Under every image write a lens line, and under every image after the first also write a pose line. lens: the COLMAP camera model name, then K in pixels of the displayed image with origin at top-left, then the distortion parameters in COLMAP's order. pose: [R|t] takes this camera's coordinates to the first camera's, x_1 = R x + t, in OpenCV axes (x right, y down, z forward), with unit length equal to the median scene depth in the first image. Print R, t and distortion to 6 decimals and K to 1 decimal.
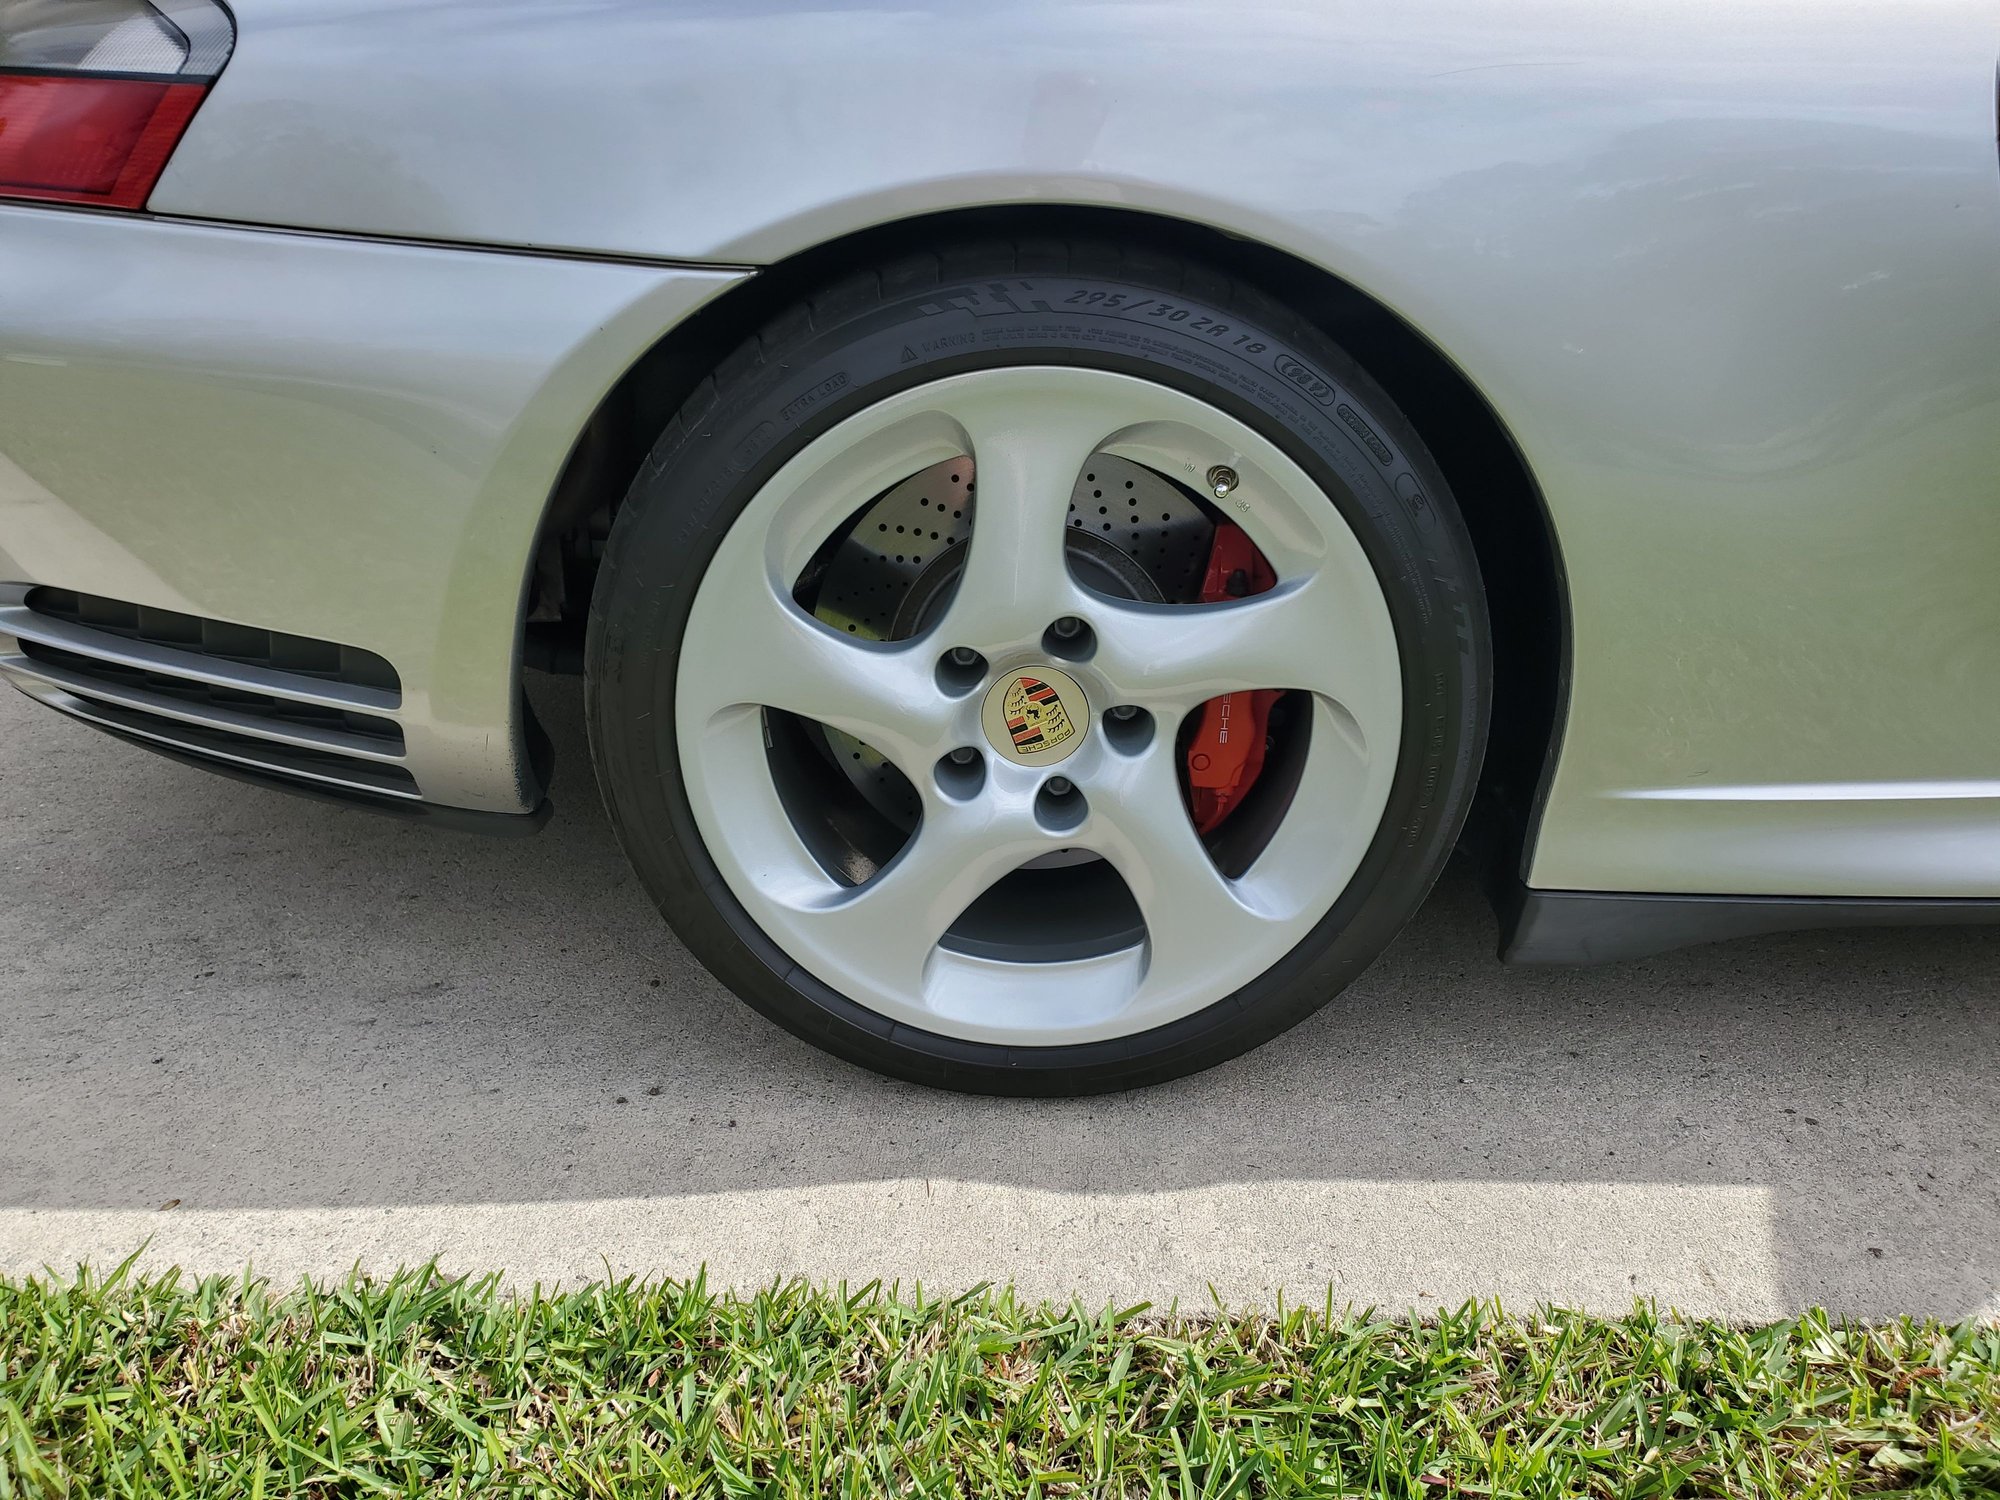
lens RADIAL K [[1383.1, 0, 1057.5], [0, 1383.1, 745.4], [0, 0, 1]] dist [0.002311, -0.000015]
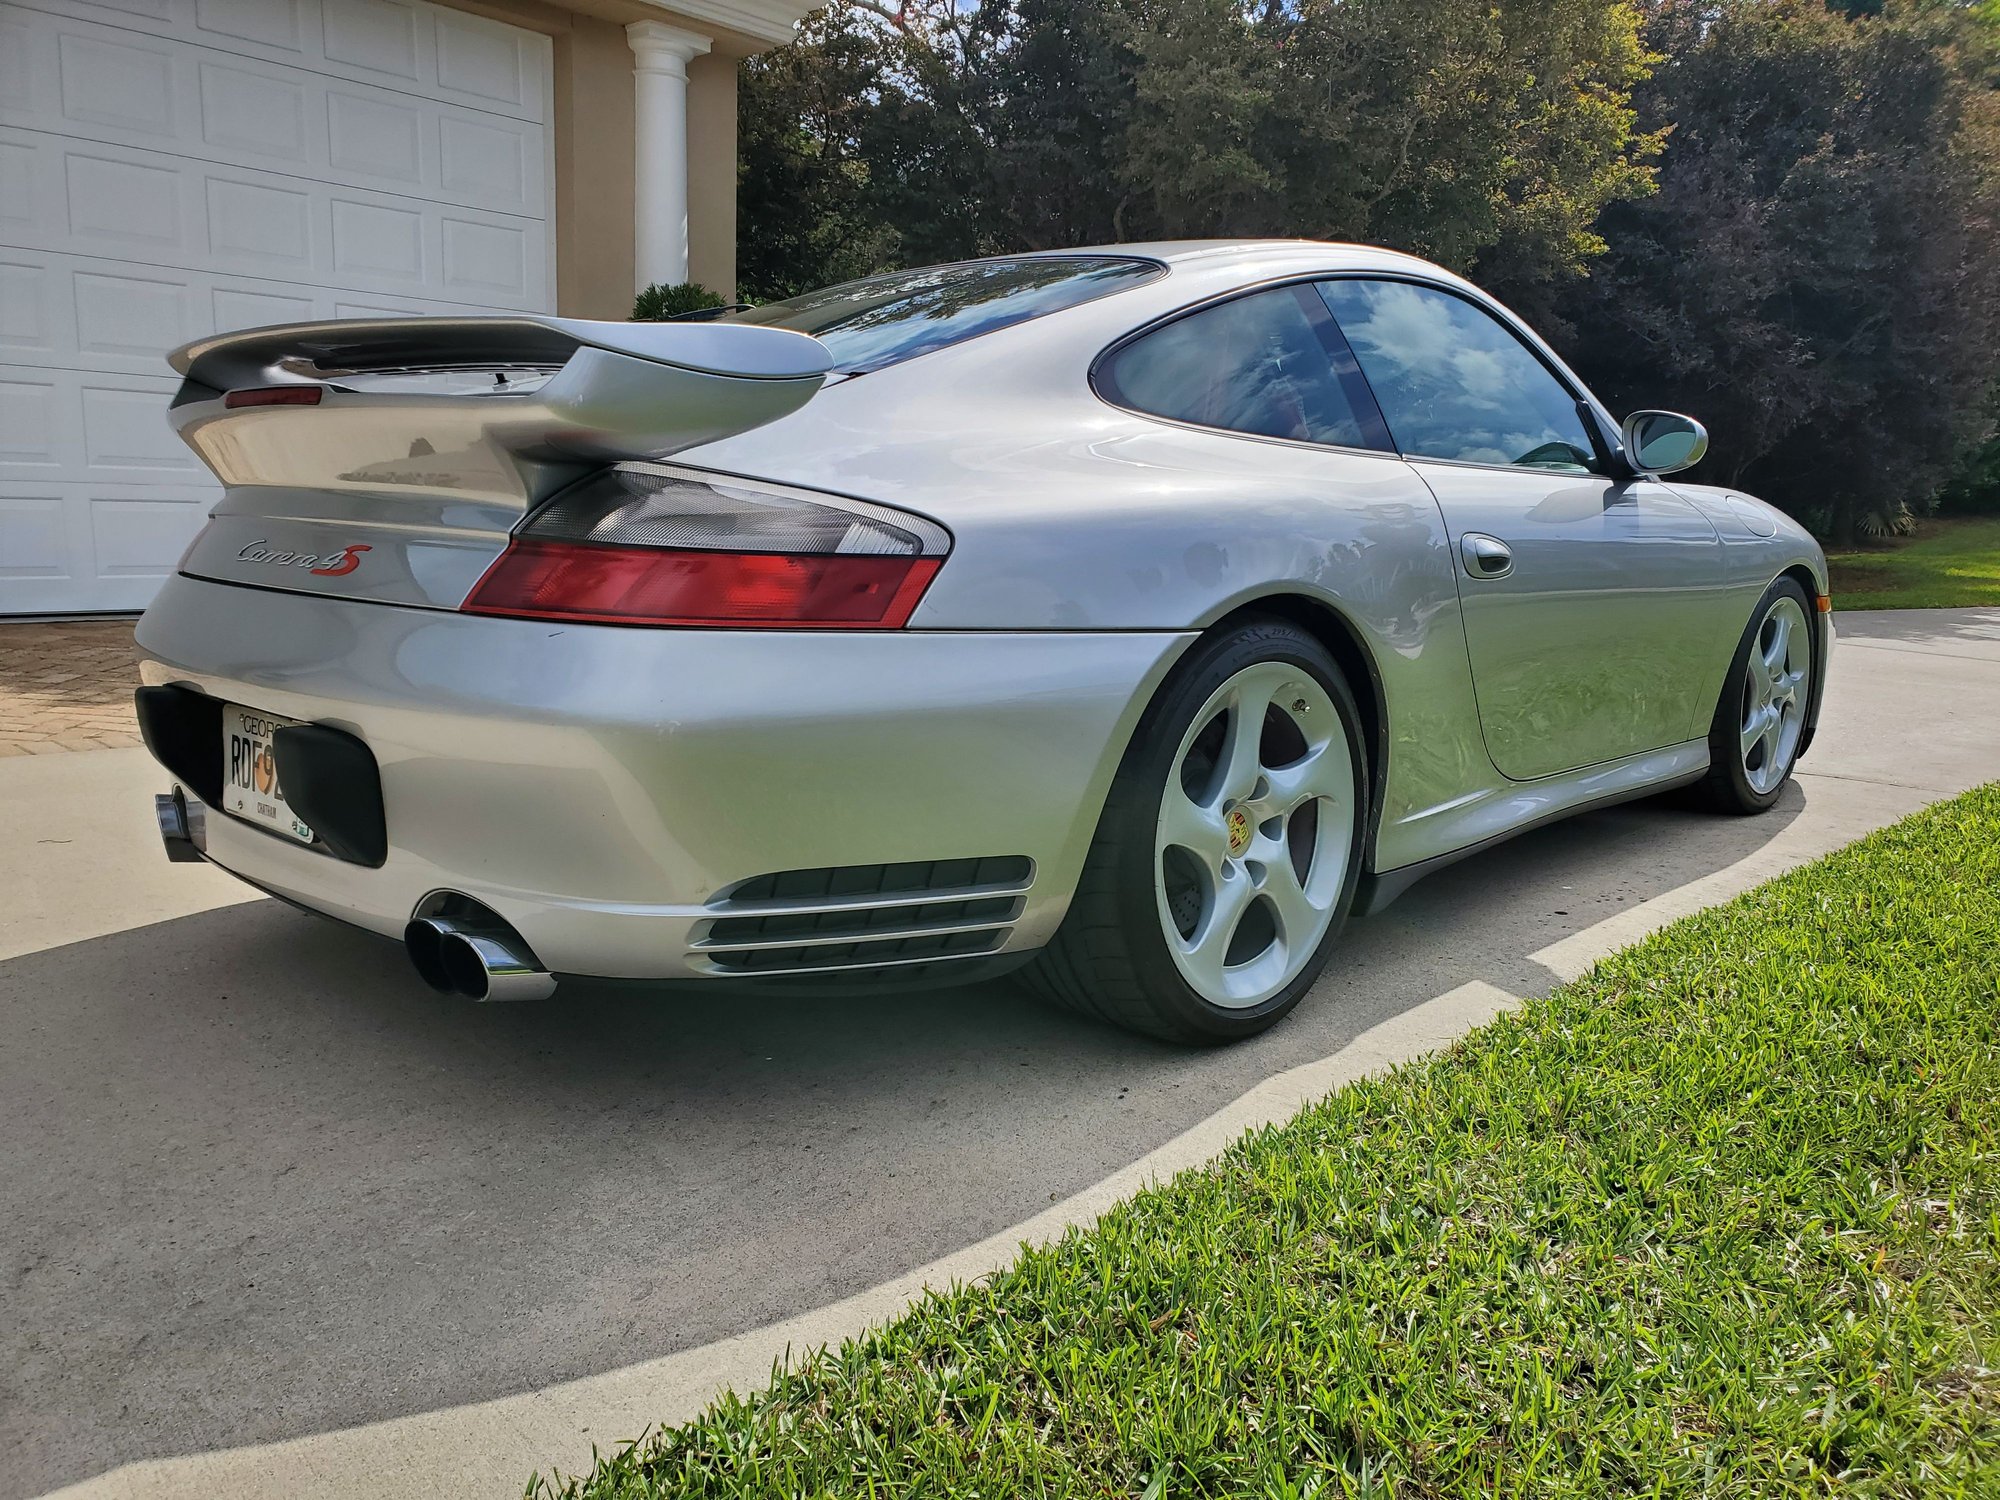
lens RADIAL K [[1489.8, 0, 1001.1], [0, 1489.8, 760.2], [0, 0, 1]] dist [-0.002451, -0.003875]
pose [[0.714063, -0.139726, 0.685996, -1.742933], [0.283740, 0.953554, -0.101126, 0.001753], [-0.640004, 0.266855, 0.720543, -0.370456]]
